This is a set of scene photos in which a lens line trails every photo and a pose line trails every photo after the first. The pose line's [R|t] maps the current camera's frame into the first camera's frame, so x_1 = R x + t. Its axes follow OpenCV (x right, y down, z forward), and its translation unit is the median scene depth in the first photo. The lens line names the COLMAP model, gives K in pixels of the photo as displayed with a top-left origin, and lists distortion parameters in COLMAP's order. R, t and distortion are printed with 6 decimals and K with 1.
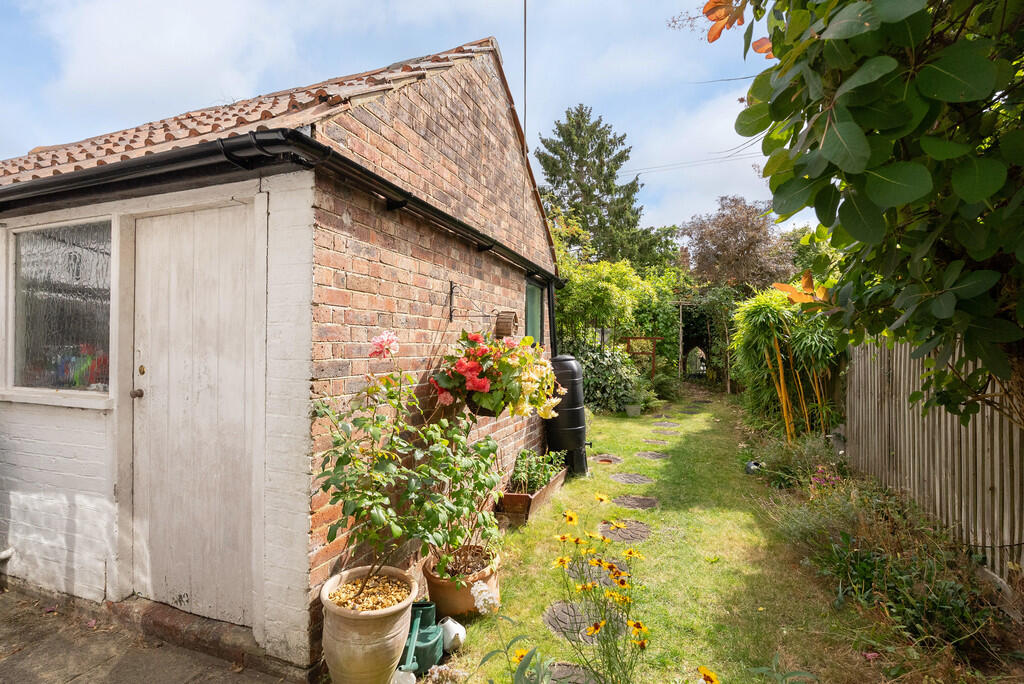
lens RADIAL K [[447.9, 0, 476.4], [0, 447.9, 340.3], [0, 0, 1]] dist [-0.009410, -0.000246]
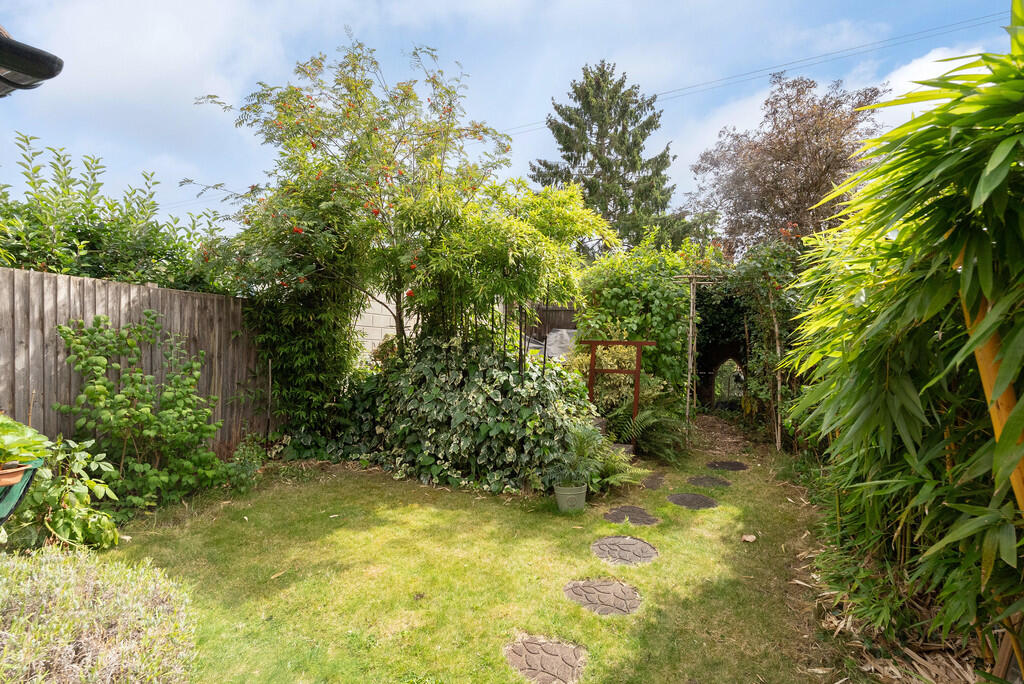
lens RADIAL K [[447.9, 0, 513.8], [0, 447.9, 359.1], [0, 0, 1]] dist [-0.009410, -0.000246]
pose [[0.999766, 0.008638, -0.019830, 0.098262], [-0.008170, 0.999689, 0.023563, 0.001085], [0.020027, -0.023395, 0.999526, 0.175634]]
